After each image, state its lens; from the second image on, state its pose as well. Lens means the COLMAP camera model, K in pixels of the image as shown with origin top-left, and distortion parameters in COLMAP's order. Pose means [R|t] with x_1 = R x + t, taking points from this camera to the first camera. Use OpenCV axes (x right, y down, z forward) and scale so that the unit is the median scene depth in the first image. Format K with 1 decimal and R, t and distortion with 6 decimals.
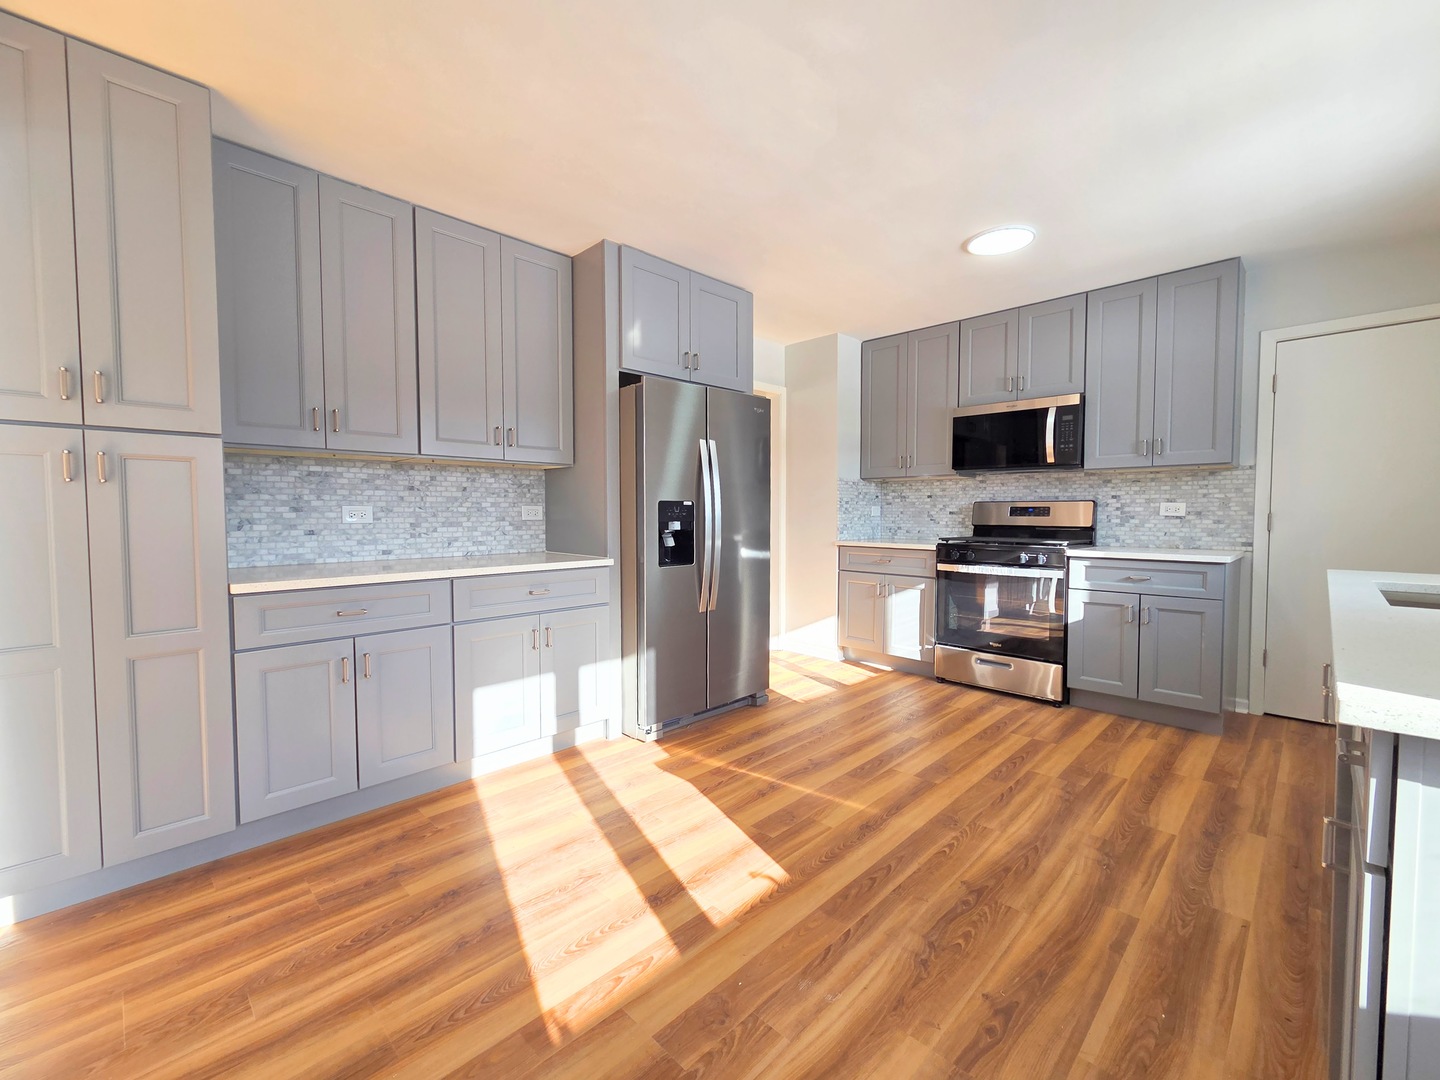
lens RADIAL K [[614.1, 0, 718.1], [0, 614.1, 536.9], [0, 0, 1]] dist [0.000215, -0.000008]
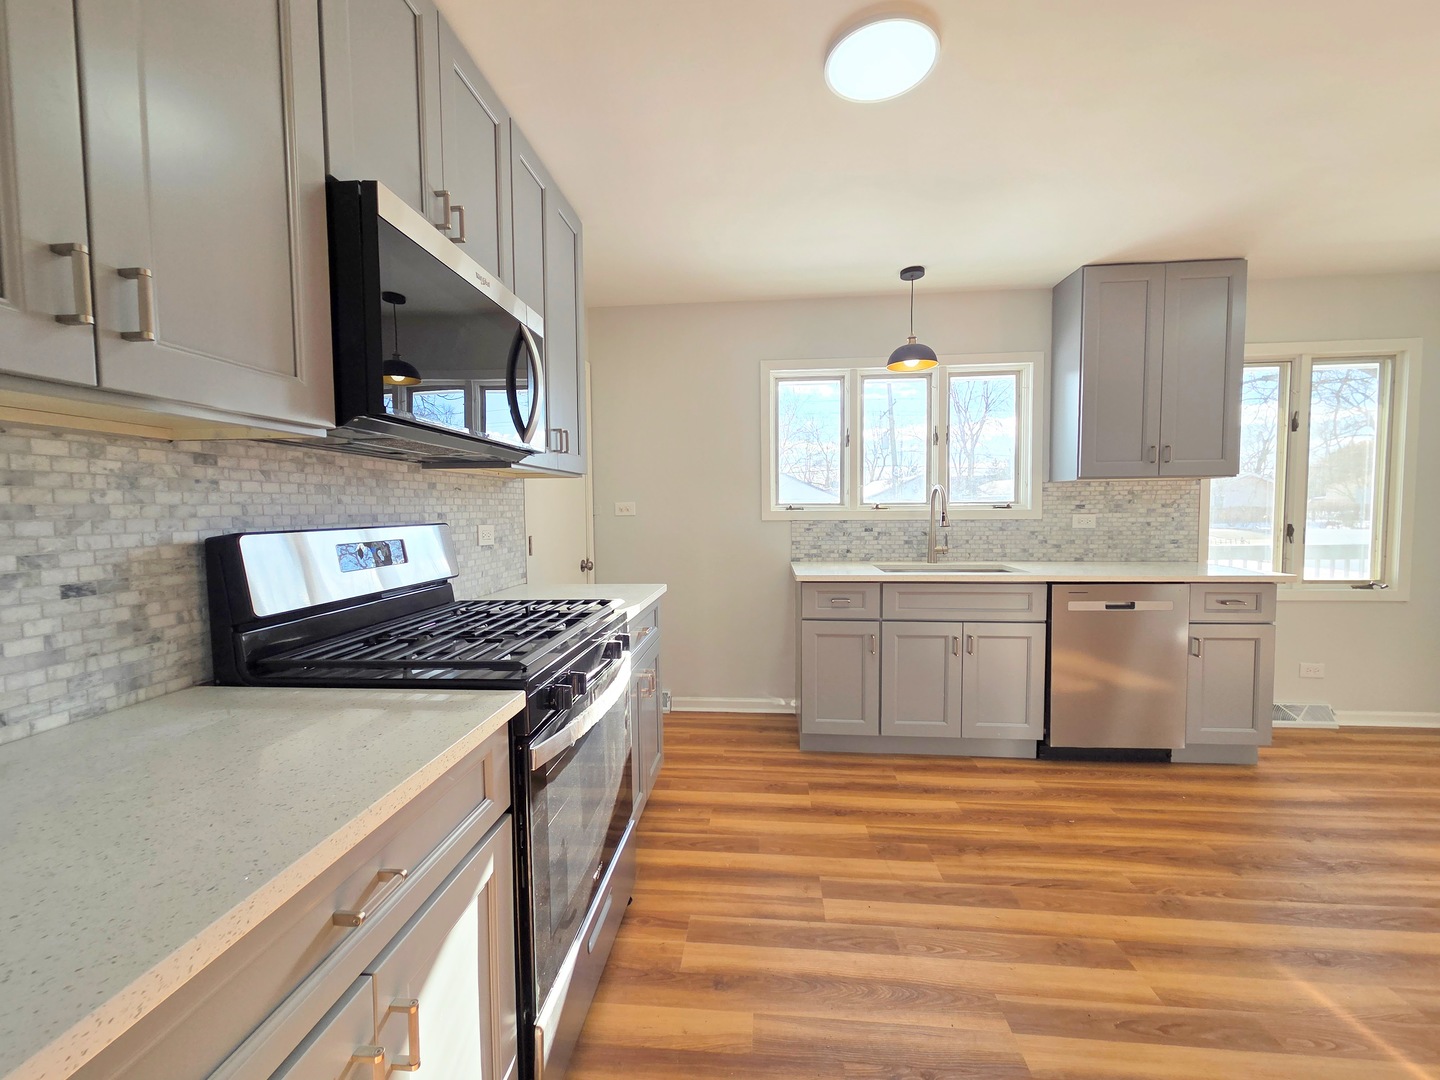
lens RADIAL K [[584.4, 0, 722.8], [0, 584.4, 538.4], [0, 0, 1]] dist [0.001645, 0.000763]
pose [[-0.636438, -0.034346, 0.770563, 0.143951], [0.042639, 0.995914, 0.079608, -0.111497], [-0.770148, 0.083521, -0.632373, 1.670425]]
